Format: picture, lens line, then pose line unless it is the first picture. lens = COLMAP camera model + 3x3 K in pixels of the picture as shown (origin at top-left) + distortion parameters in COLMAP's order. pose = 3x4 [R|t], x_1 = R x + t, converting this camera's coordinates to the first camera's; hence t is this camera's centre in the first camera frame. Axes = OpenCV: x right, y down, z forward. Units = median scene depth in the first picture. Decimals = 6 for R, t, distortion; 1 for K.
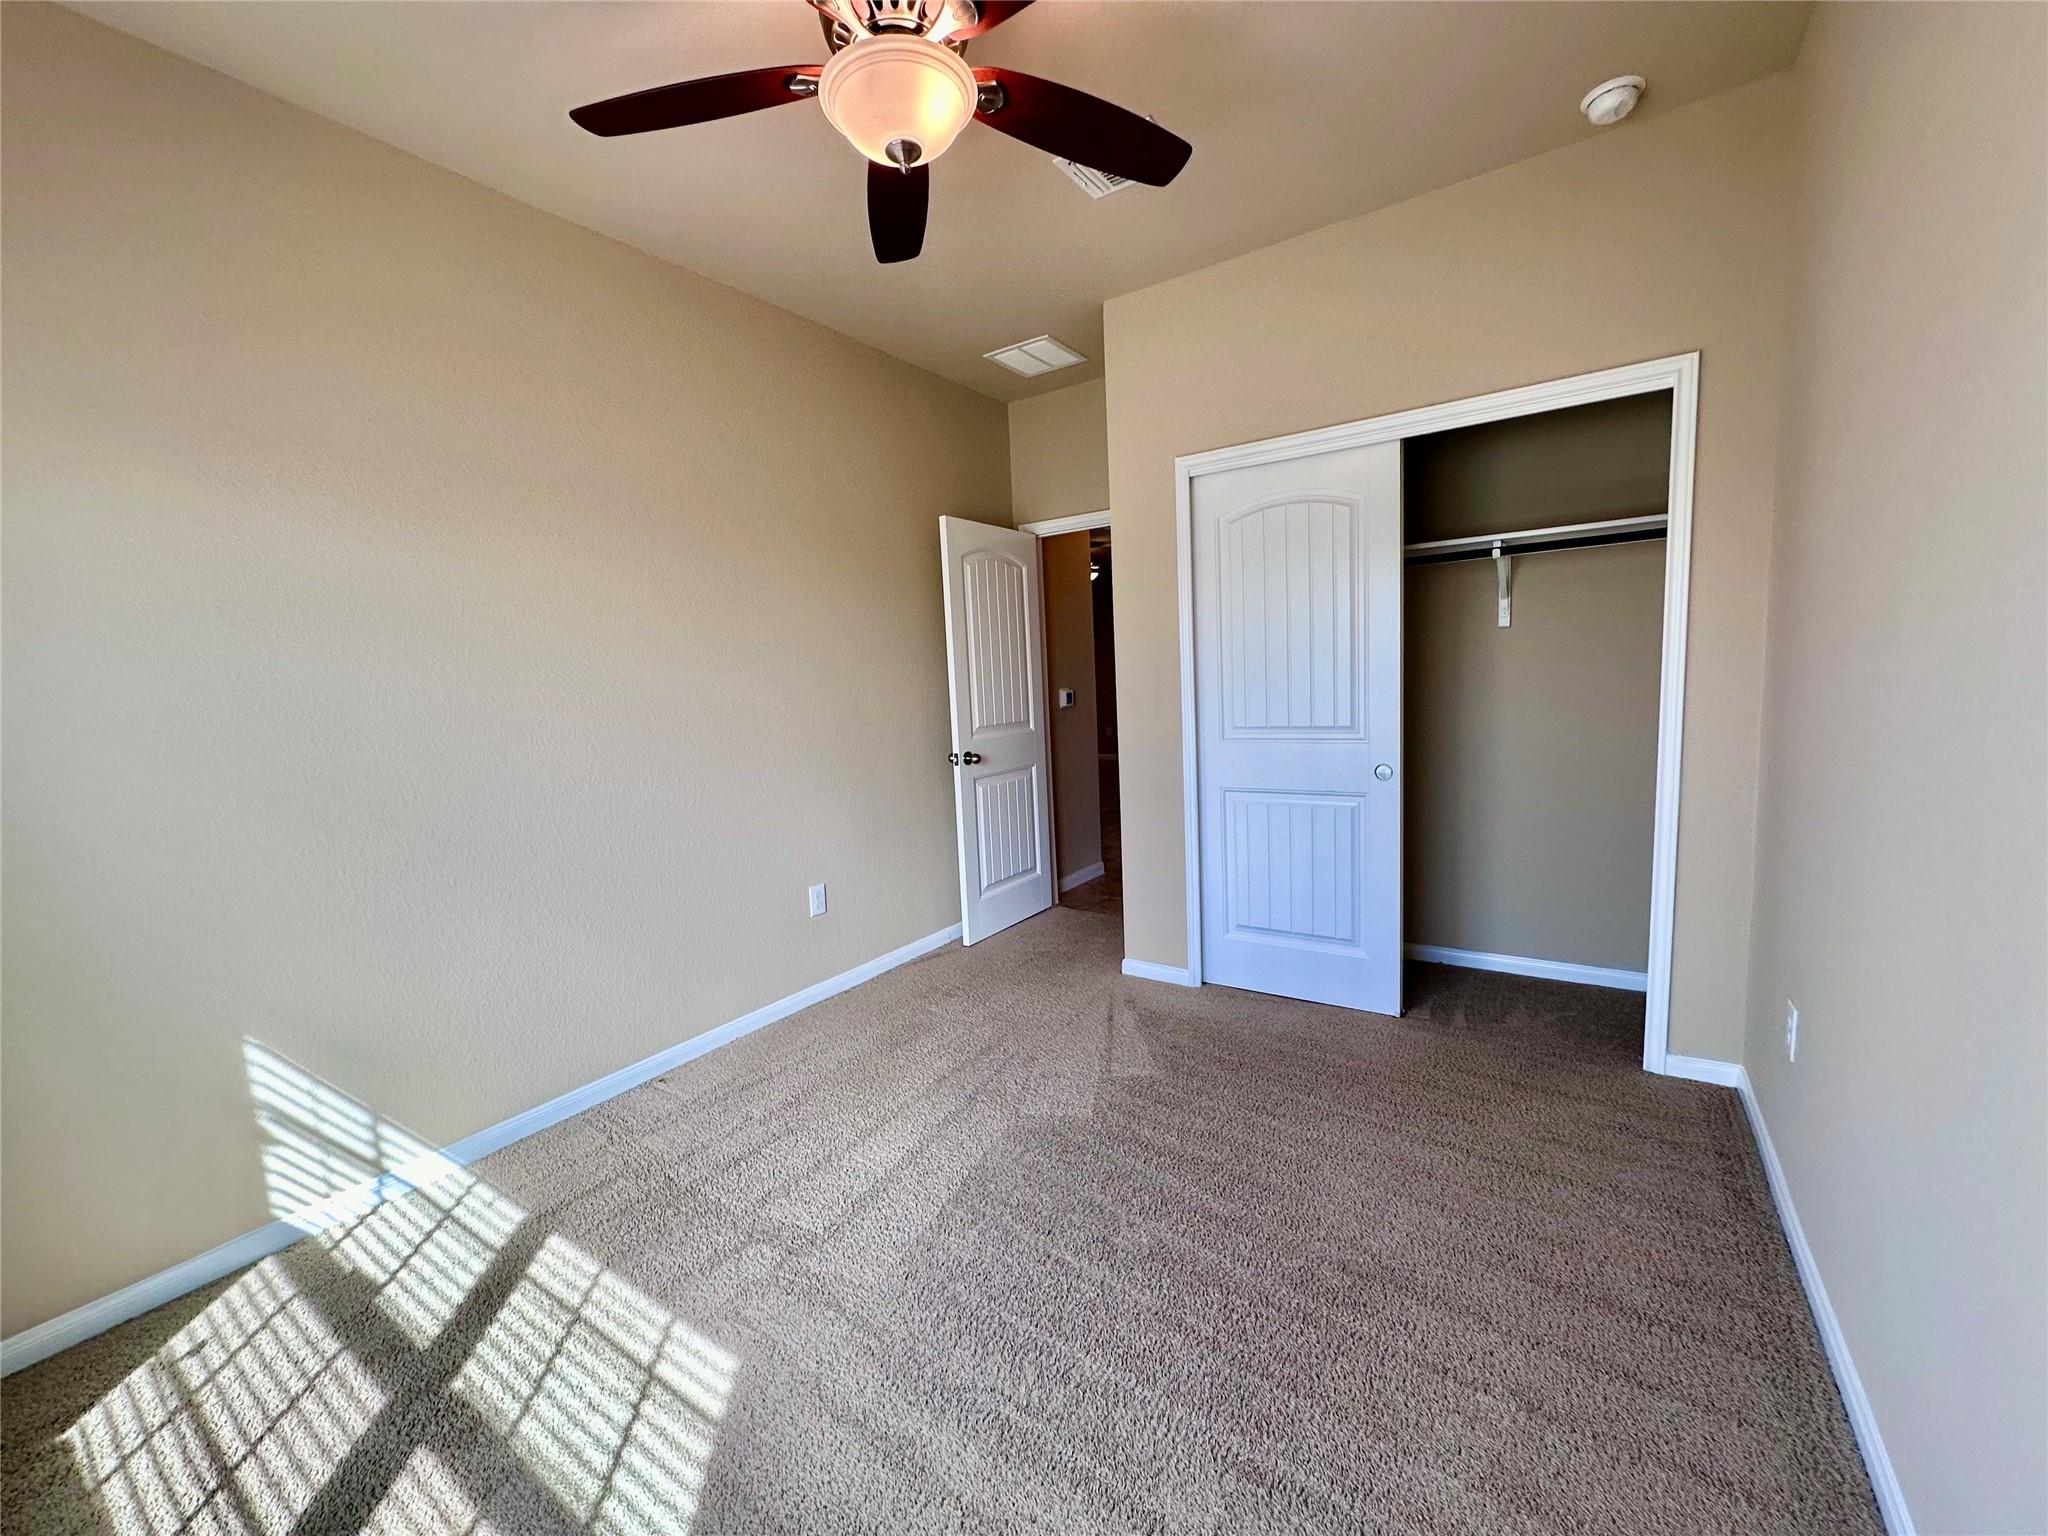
lens RADIAL K [[808.6, 0, 1024.0], [0, 808.6, 768.0], [0, 0, 1]] dist [-0.000228, -0.000074]
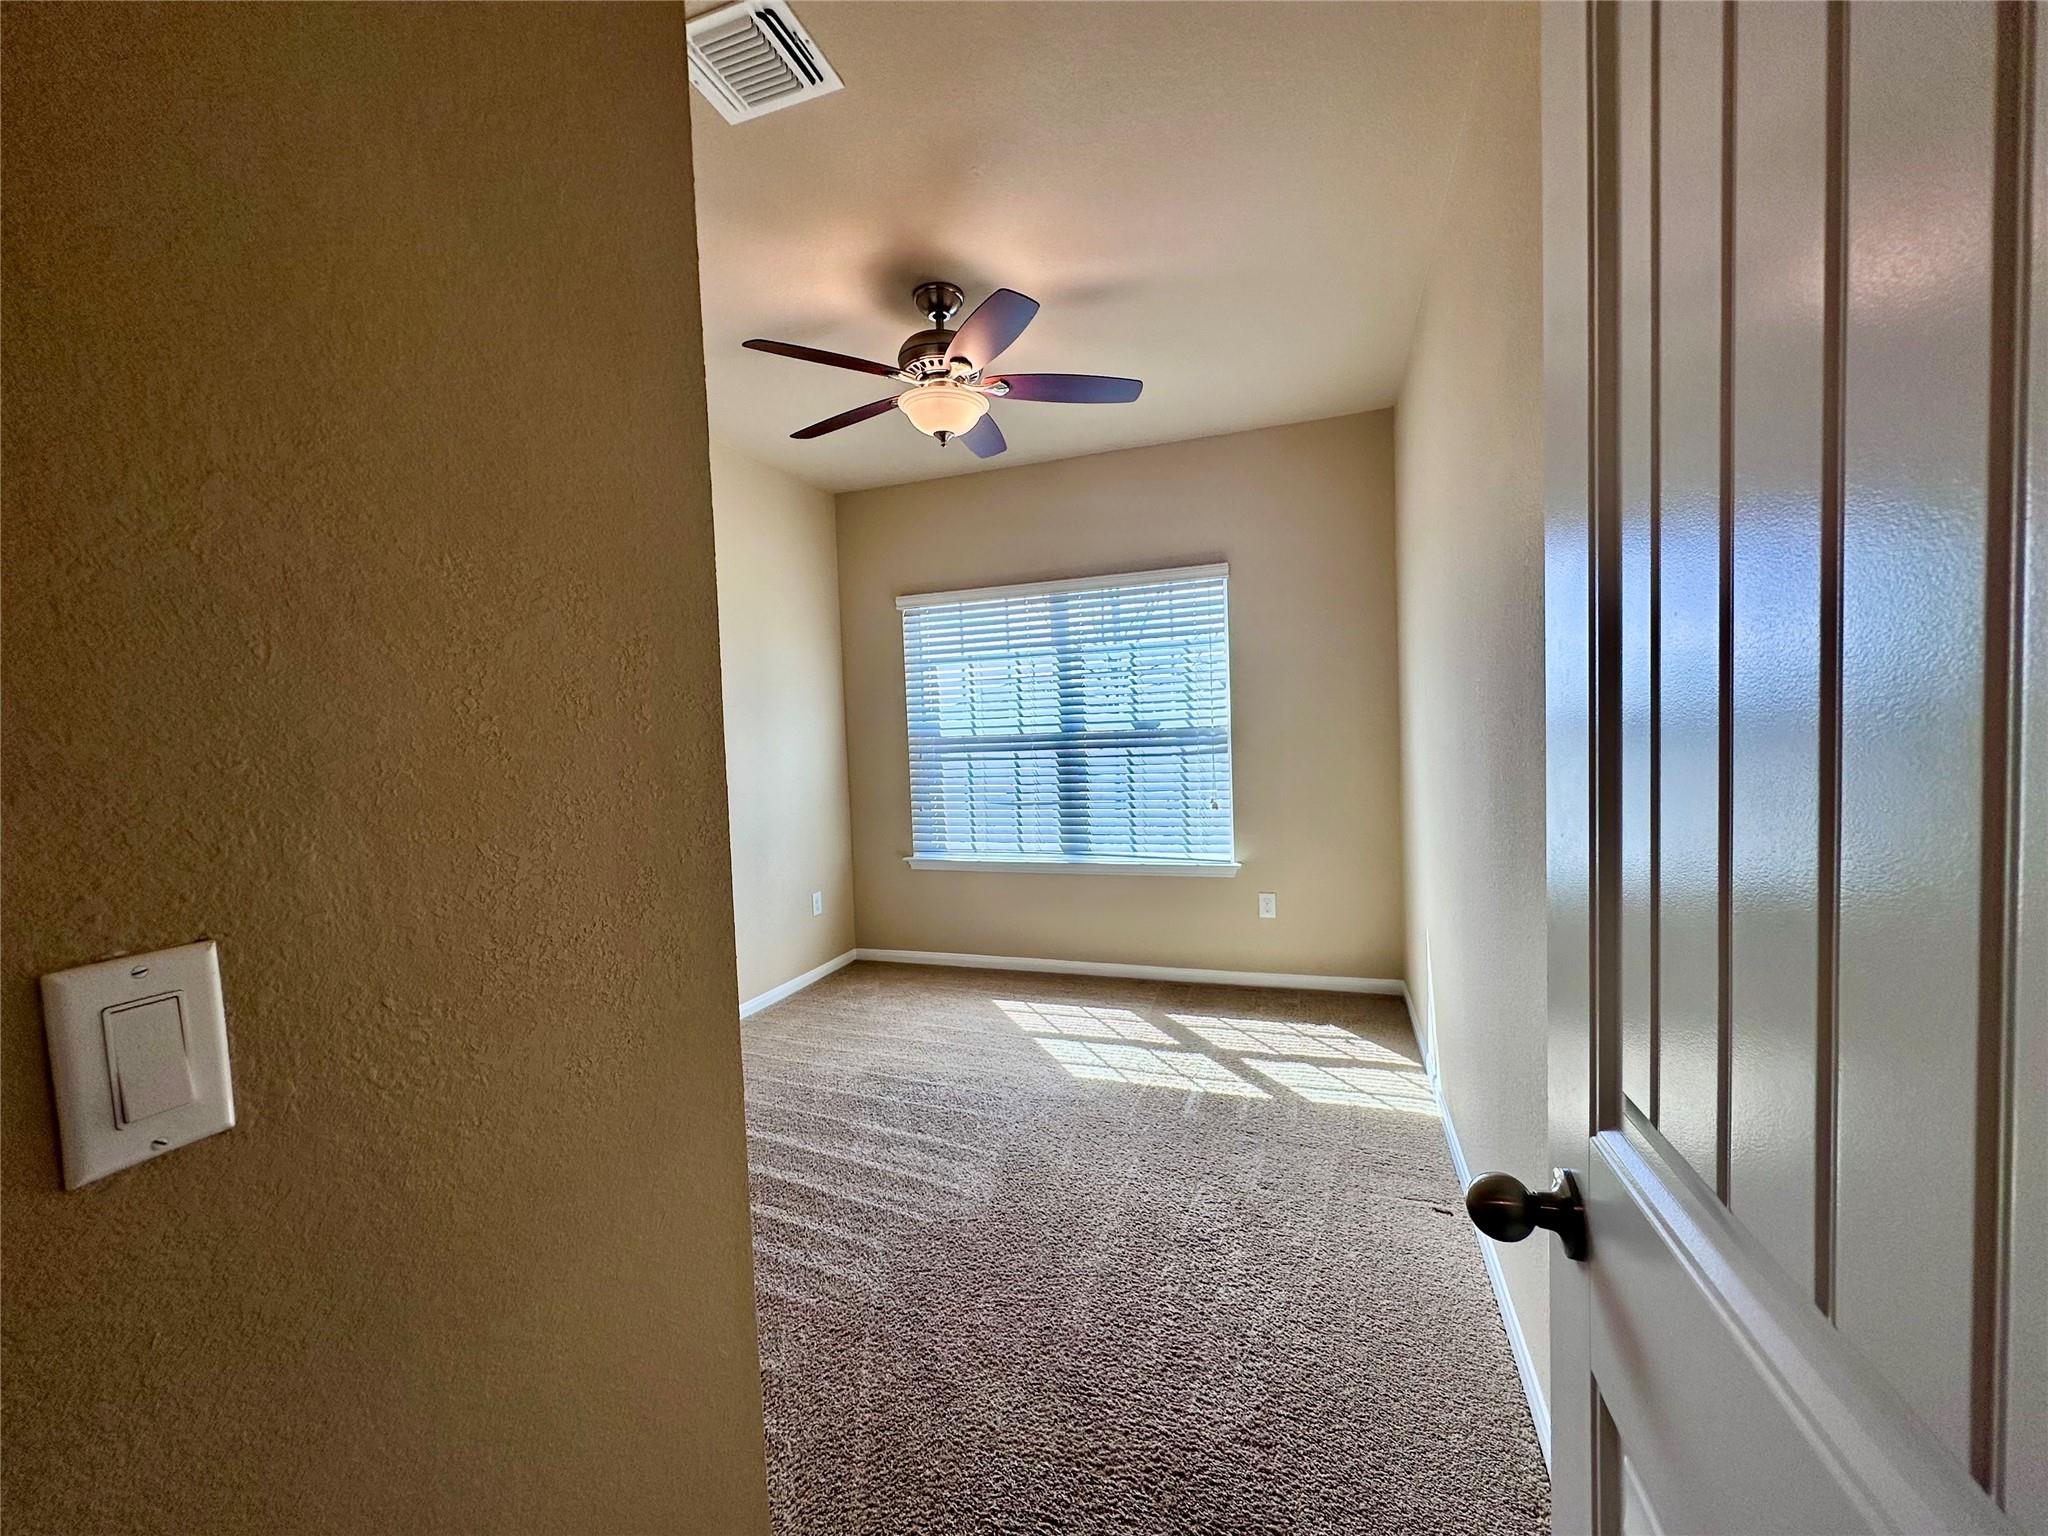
lens RADIAL K [[808.6, 0, 1024.0], [0, 808.6, 768.0], [0, 0, 1]] dist [-0.000228, -0.000074]
pose [[-0.957789, 0.105794, -0.267296, 0.208169], [0.056524, 0.980975, 0.185723, -0.359300], [0.281859, 0.162775, -0.945547, 2.502718]]
